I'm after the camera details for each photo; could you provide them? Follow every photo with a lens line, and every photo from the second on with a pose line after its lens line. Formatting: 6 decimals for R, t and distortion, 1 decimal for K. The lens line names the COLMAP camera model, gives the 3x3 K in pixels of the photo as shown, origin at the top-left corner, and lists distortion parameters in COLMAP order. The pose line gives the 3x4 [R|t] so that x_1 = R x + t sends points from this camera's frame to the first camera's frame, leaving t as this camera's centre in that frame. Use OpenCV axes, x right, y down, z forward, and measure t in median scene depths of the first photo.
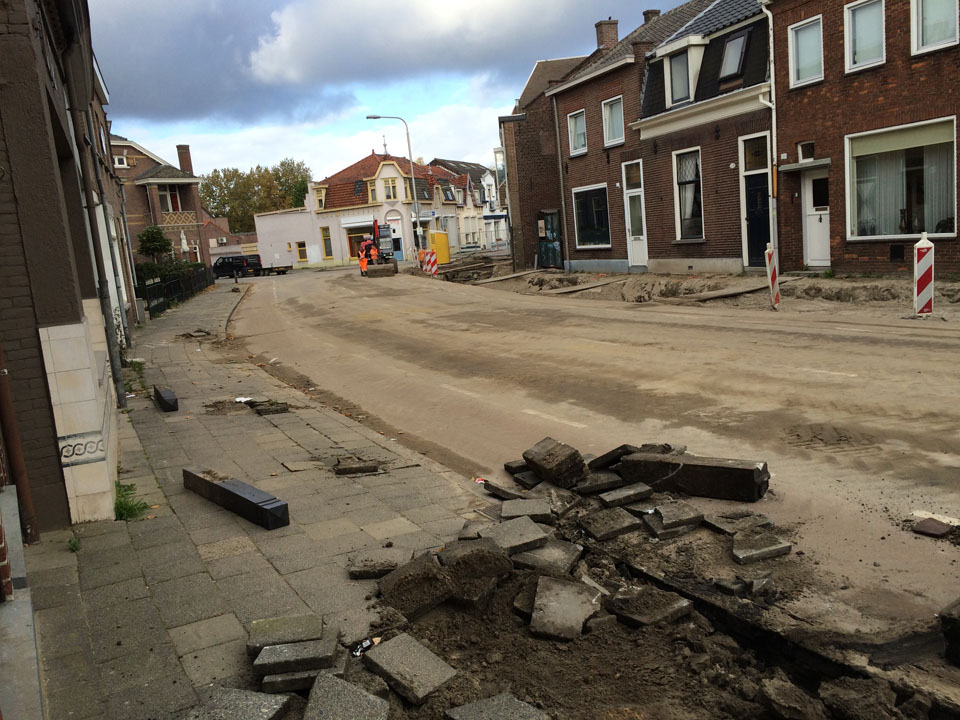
lens RADIAL K [[817.2, 0, 485.8], [0, 817.2, 356.8], [0, 0, 1]] dist [0.082403, -0.103770]
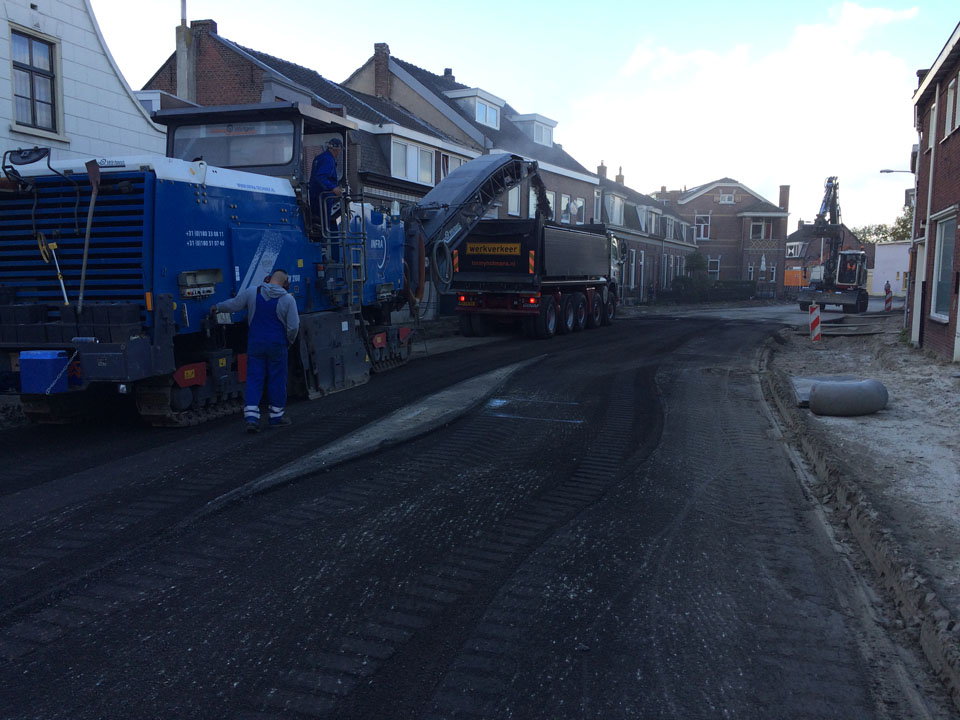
lens RADIAL K [[817.2, 0, 485.8], [0, 817.2, 356.8], [0, 0, 1]] dist [0.082403, -0.103770]
pose [[0.649826, 0.176171, -0.739385, 0.313278], [-0.187605, 0.979847, 0.068585, -0.007468], [0.736567, 0.094144, 0.669780, -0.132843]]
